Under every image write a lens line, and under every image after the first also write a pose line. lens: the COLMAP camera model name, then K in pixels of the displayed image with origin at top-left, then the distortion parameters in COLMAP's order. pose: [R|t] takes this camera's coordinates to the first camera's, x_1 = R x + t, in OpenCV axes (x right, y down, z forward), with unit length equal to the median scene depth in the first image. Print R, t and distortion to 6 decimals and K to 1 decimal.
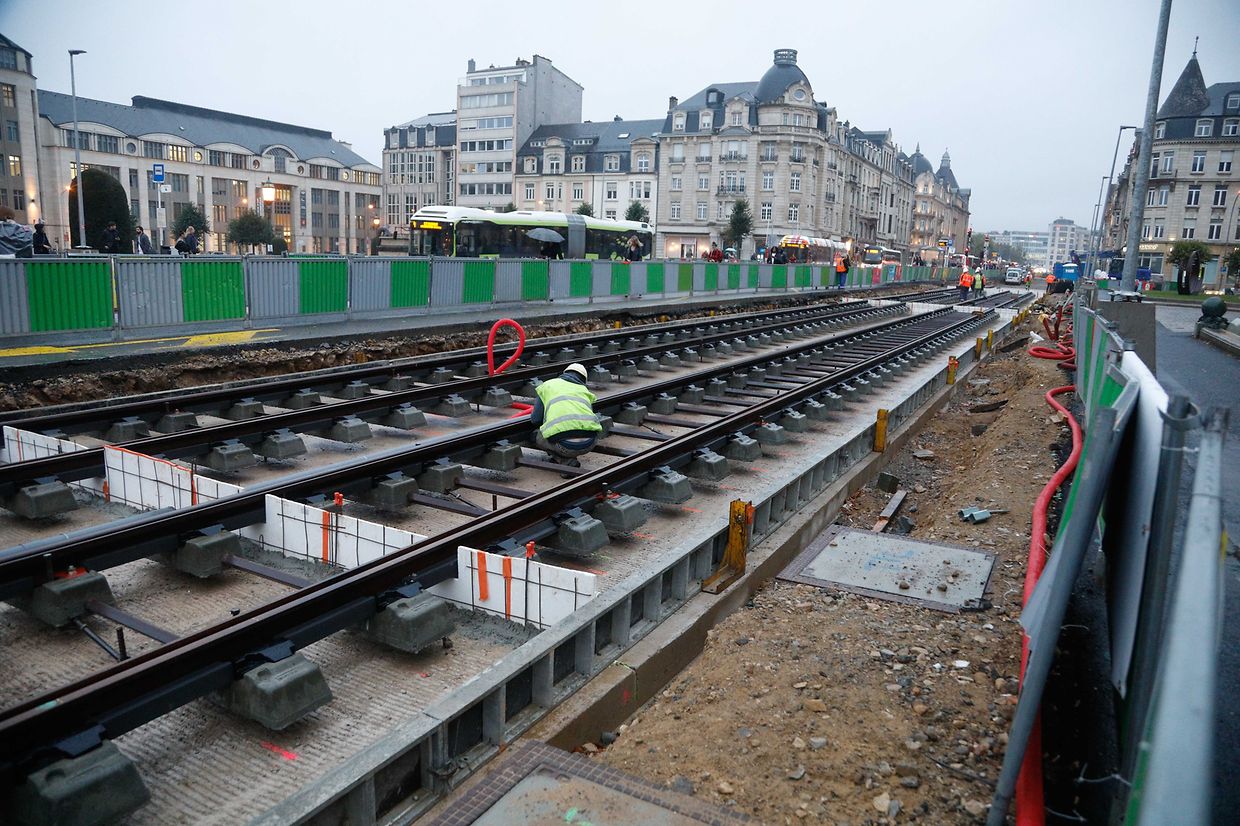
lens RADIAL K [[848.0, 0, 635.0], [0, 848.0, 424.6], [0, 0, 1]] dist [-0.115222, 0.071724]
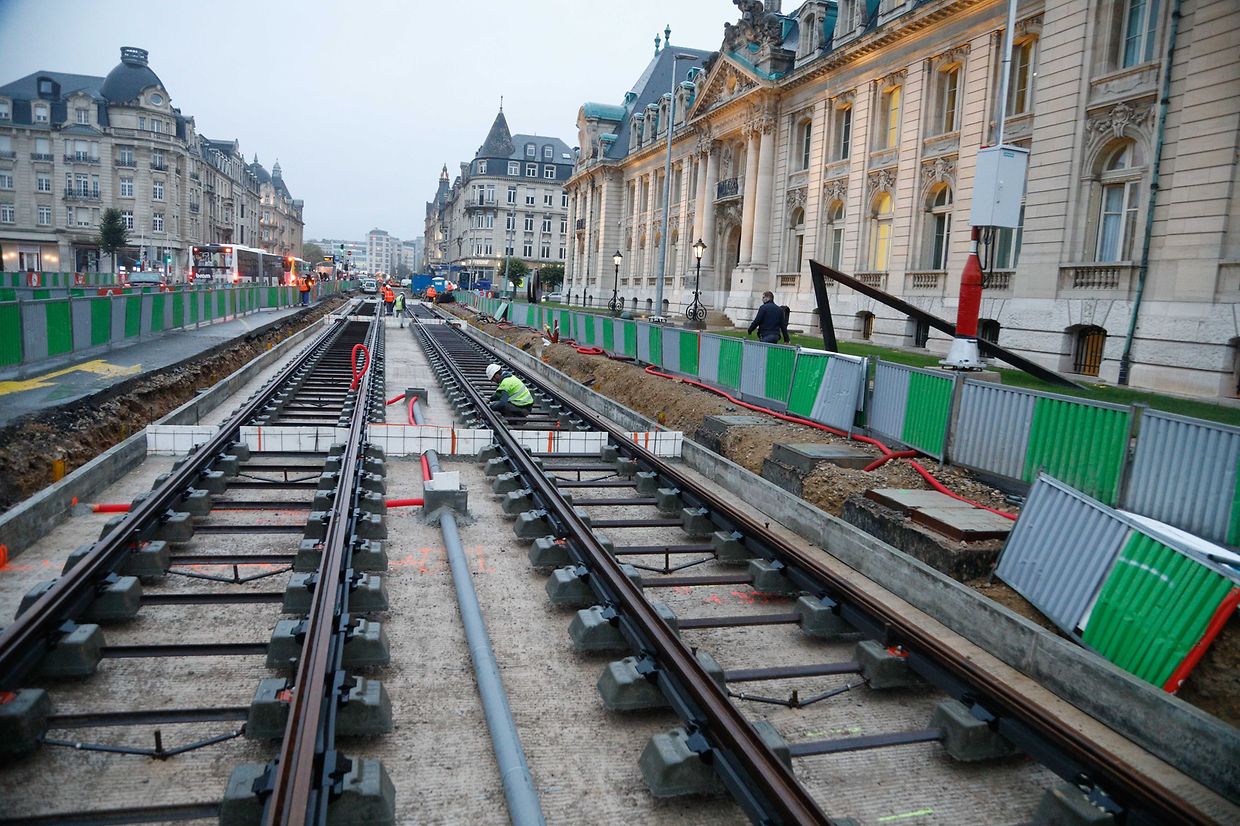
lens RADIAL K [[848.0, 0, 635.0], [0, 848.0, 424.6], [0, 0, 1]] dist [-0.115222, 0.071724]
pose [[0.716701, -0.099996, 0.690174, -0.086869], [0.104995, 0.993858, 0.034965, 0.001334], [-0.689432, 0.047406, 0.722798, -0.040380]]
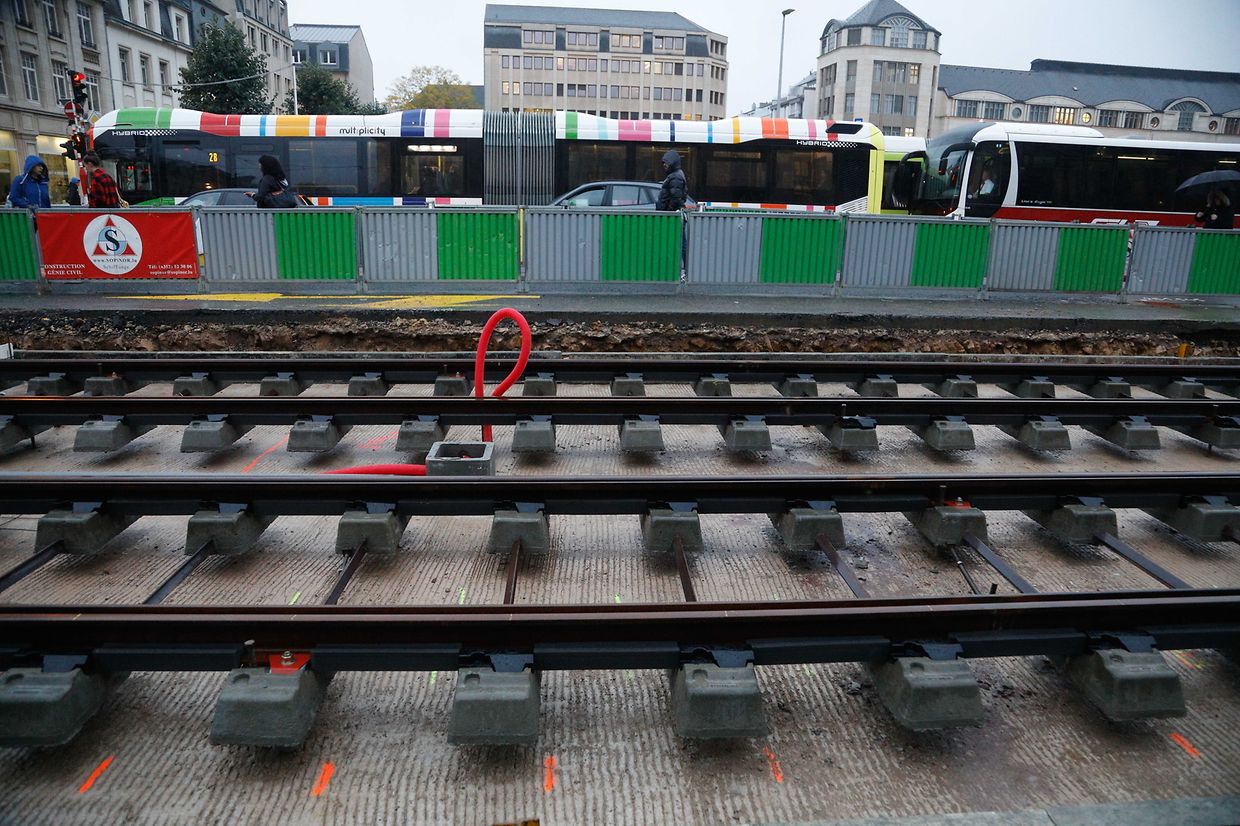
lens RADIAL K [[848.0, 0, 635.0], [0, 848.0, 424.6], [0, 0, 1]] dist [-0.115222, 0.071724]
pose [[0.533351, 0.201136, -0.821633, 0.037030], [-0.170457, 0.976949, 0.128507, -0.012796], [0.828541, 0.071514, 0.555342, 0.069740]]
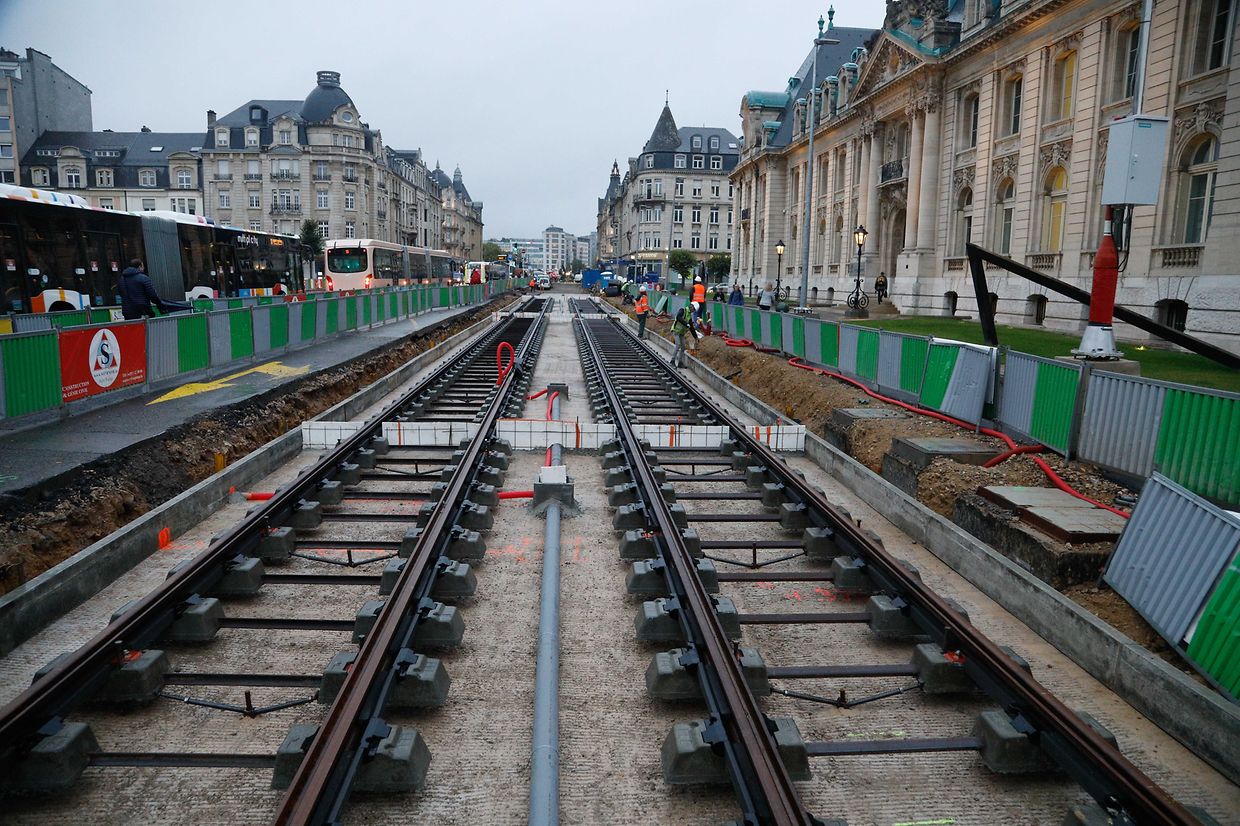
lens RADIAL K [[848.0, 0, 635.0], [0, 848.0, 424.6], [0, 0, 1]] dist [-0.115222, 0.071724]
pose [[0.841775, -0.109895, 0.528525, -0.082126], [0.114934, 0.993097, 0.023438, 0.001585], [-0.527452, 0.041016, 0.848594, -0.046312]]
